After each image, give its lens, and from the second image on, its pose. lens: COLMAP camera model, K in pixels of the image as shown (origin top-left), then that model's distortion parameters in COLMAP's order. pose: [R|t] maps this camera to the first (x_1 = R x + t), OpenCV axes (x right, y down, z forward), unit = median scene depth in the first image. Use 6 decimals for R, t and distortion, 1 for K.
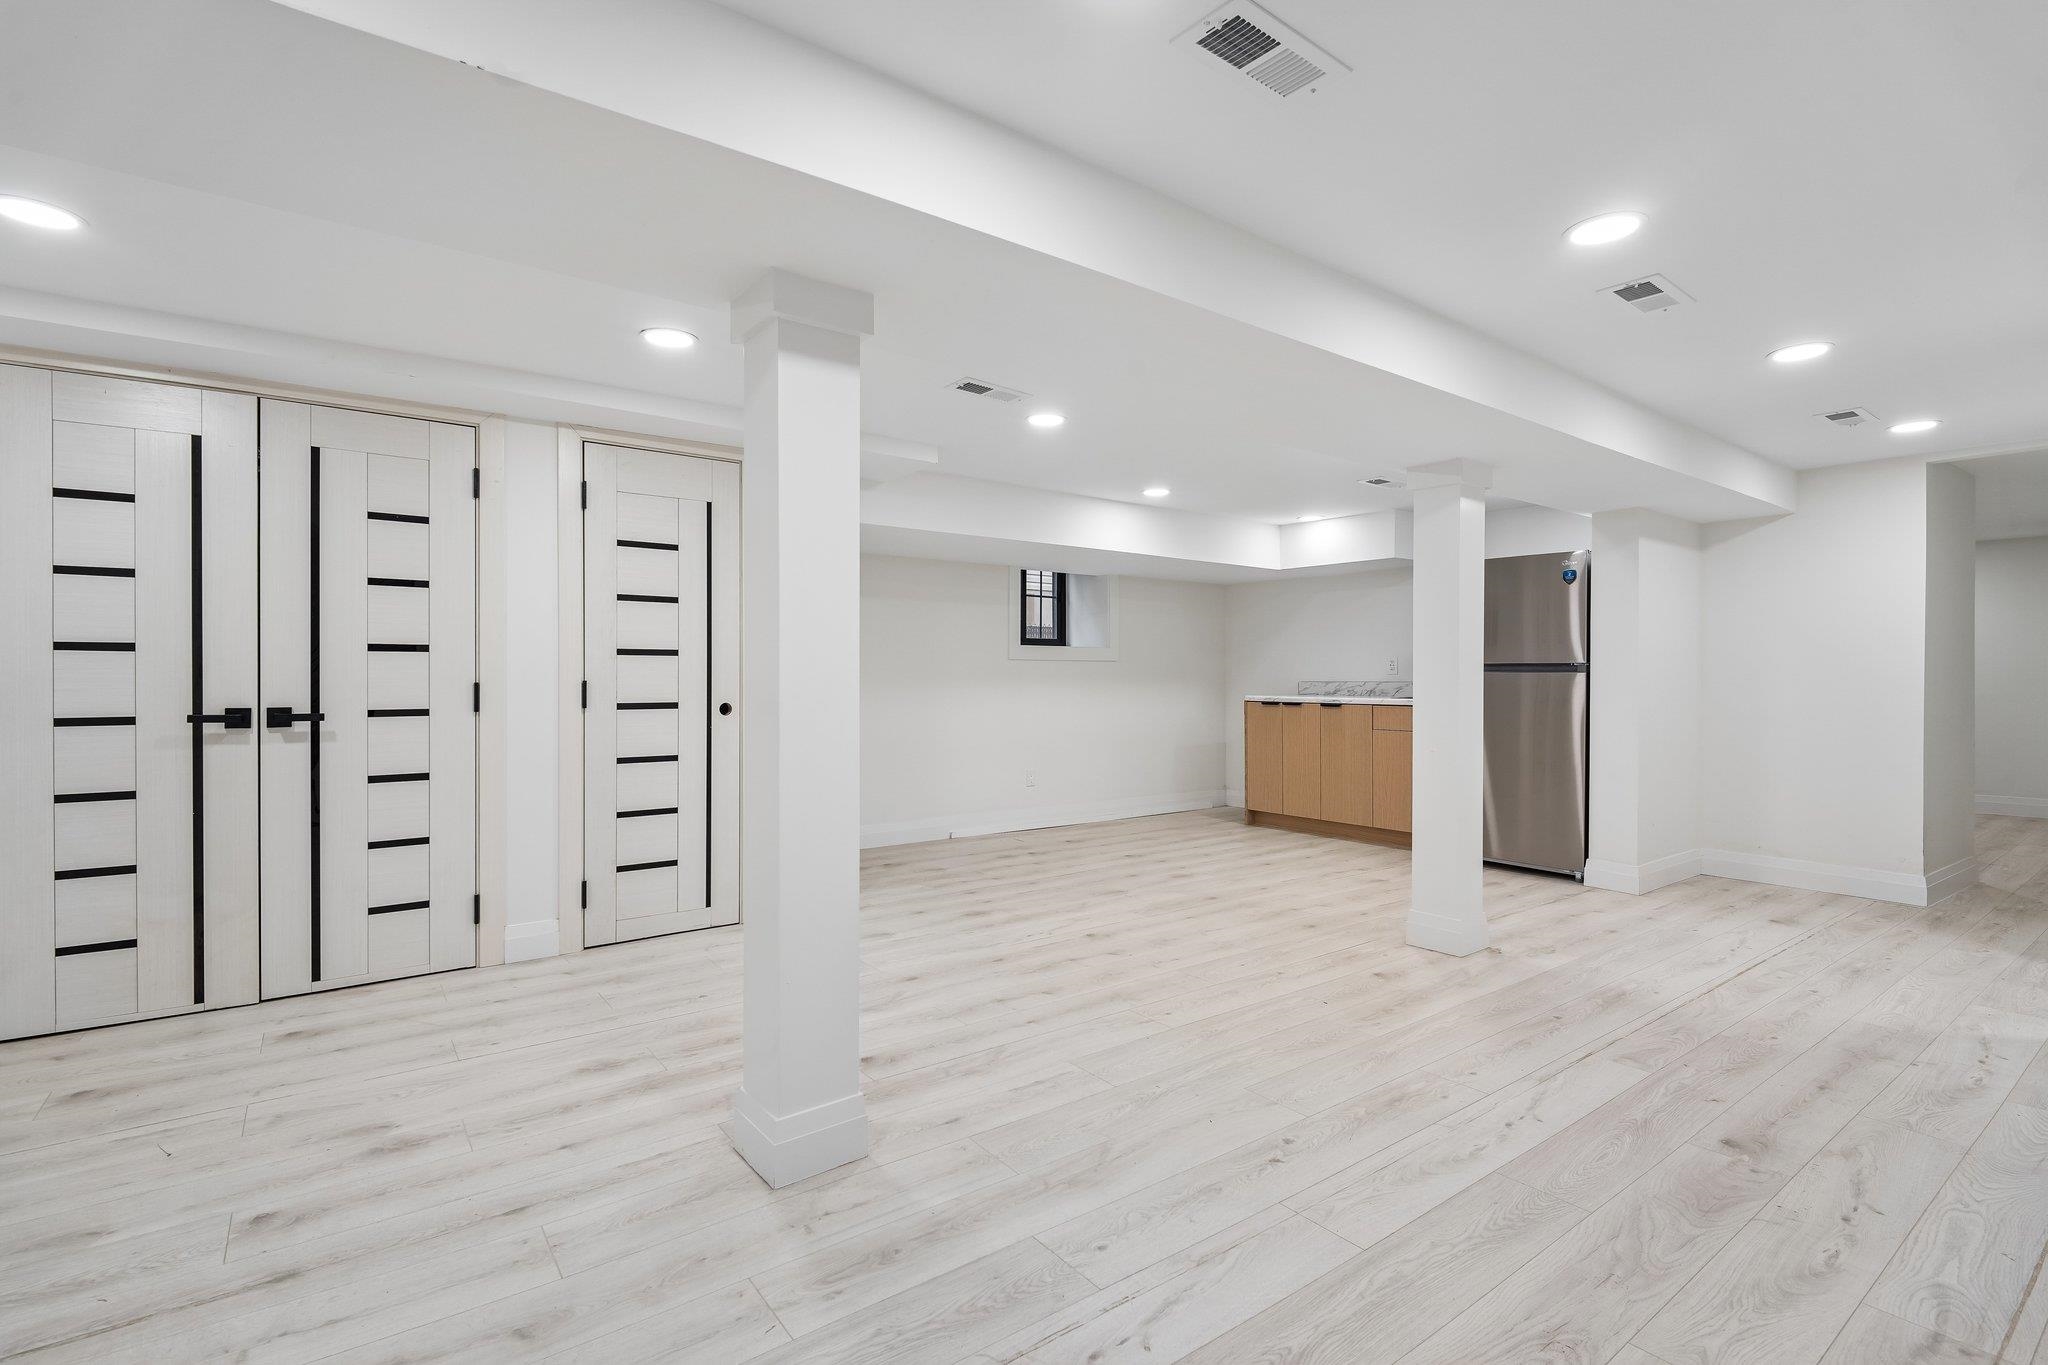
lens RADIAL K [[946.7, 0, 1027.9], [0, 946.7, 675.5], [0, 0, 1]] dist [-0.000238, -0.001053]
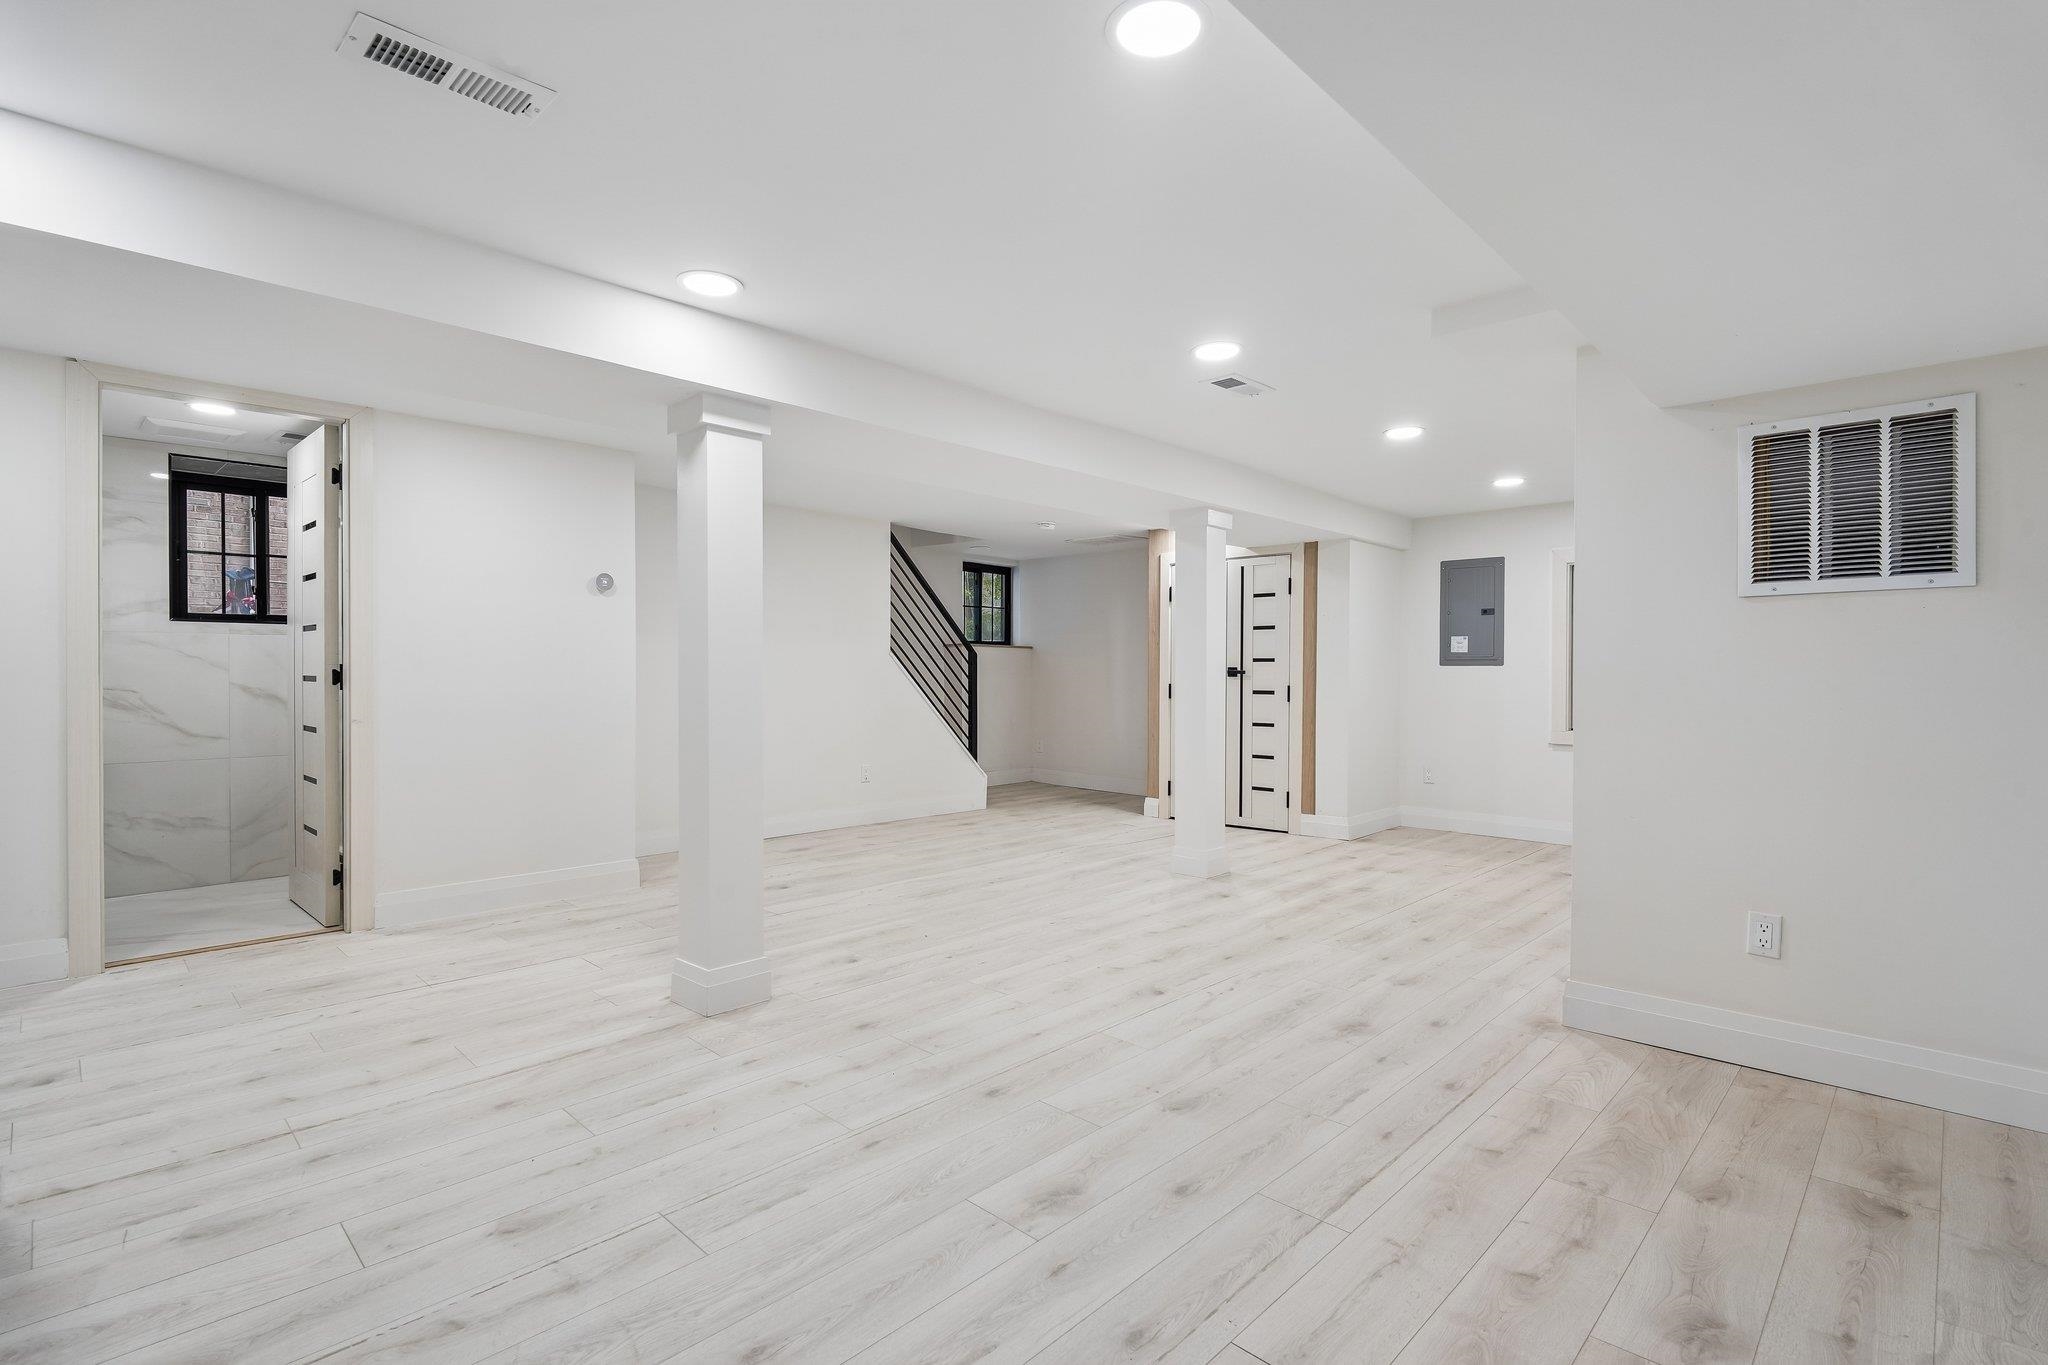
lens RADIAL K [[957.0, 0, 1034.0], [0, 957.0, 650.3], [0, 0, 1]] dist [0.000476, -0.000837]
pose [[-0.986169, -0.008214, -0.165538, 0.419287], [-0.004351, 0.999710, -0.023684, 0.007487], [0.165685, -0.022636, -0.985919, 2.447745]]
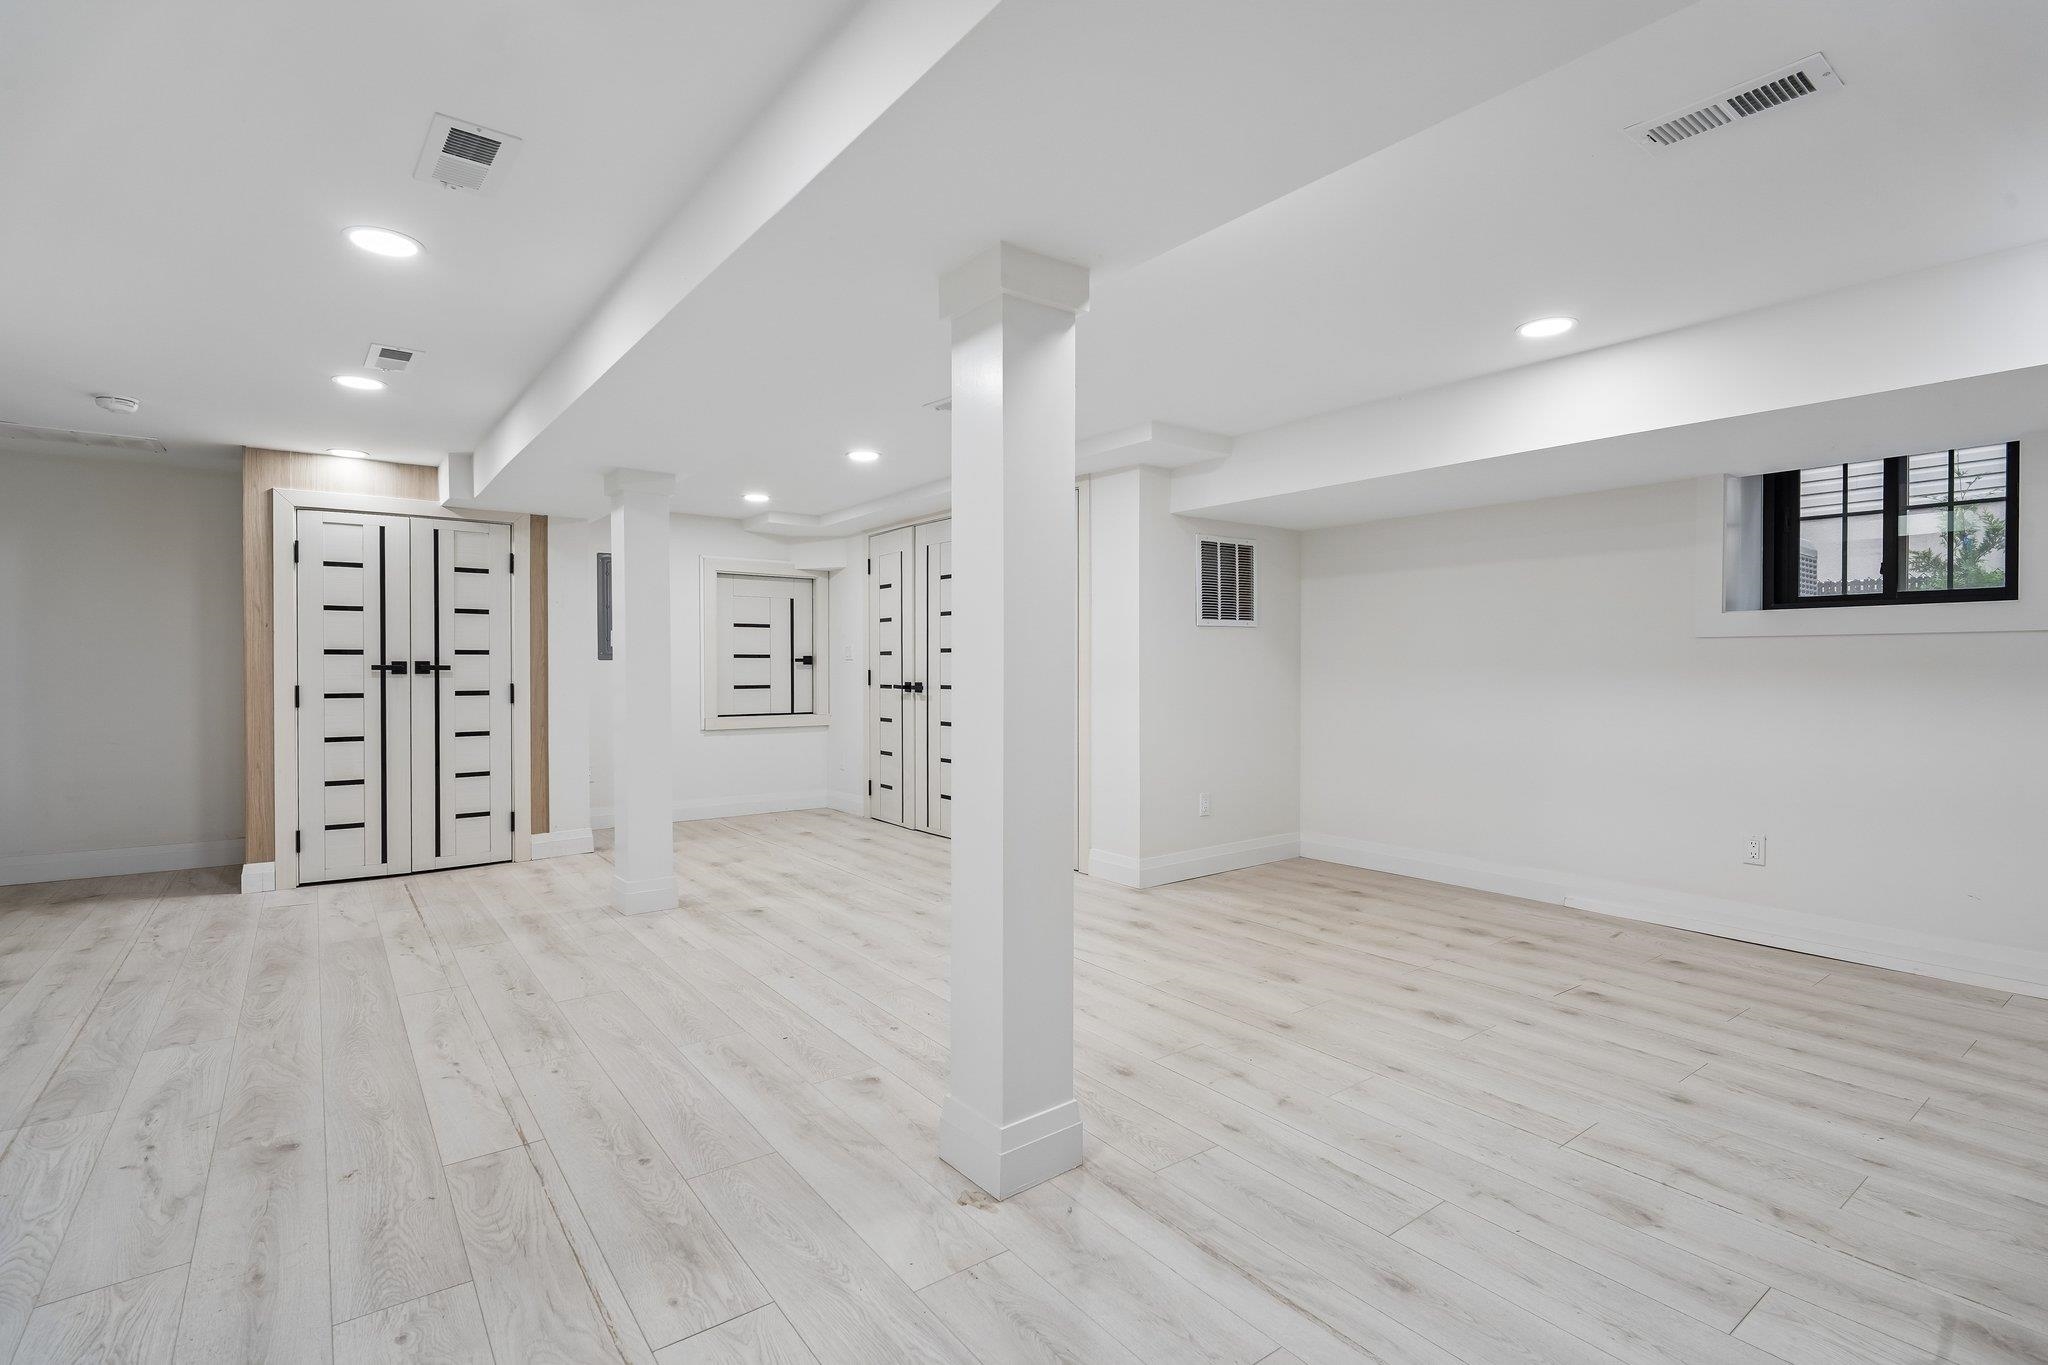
lens RADIAL K [[959.4, 0, 1021.9], [0, 959.4, 647.8], [0, 0, 1]] dist [-0.001042, -0.000012]
pose [[0.001468, -0.020022, -0.999798, 1.316442], [0.002208, 0.999797, -0.020019, 0.004113], [0.999996, -0.002178, 0.001512, 1.327803]]
